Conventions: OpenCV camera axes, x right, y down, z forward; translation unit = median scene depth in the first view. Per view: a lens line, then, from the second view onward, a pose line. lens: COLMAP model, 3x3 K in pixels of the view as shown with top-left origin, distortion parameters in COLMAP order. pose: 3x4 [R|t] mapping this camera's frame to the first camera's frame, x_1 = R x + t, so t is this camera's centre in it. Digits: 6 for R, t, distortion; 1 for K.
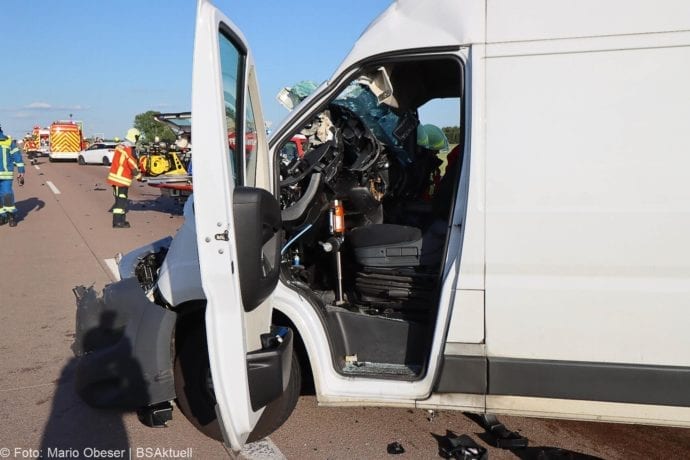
lens RADIAL K [[679.4, 0, 344.5], [0, 679.4, 231.9], [0, 0, 1]] dist [0.028772, 0.000000]
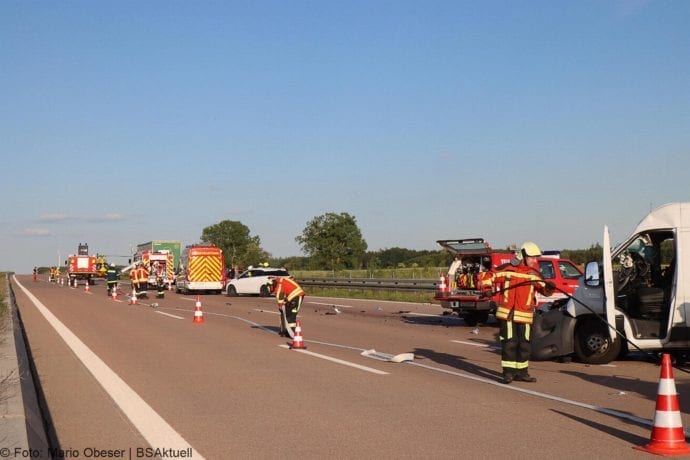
lens RADIAL K [[1172.9, 0, 363.3], [0, 1172.9, 224.9], [0, 0, 1]] dist [0.003804, 0.000000]
pose [[0.990188, -0.023283, -0.137788, -0.040381], [0.000281, 0.986352, -0.164652, 0.048909], [0.139741, 0.162998, 0.976680, -0.363419]]
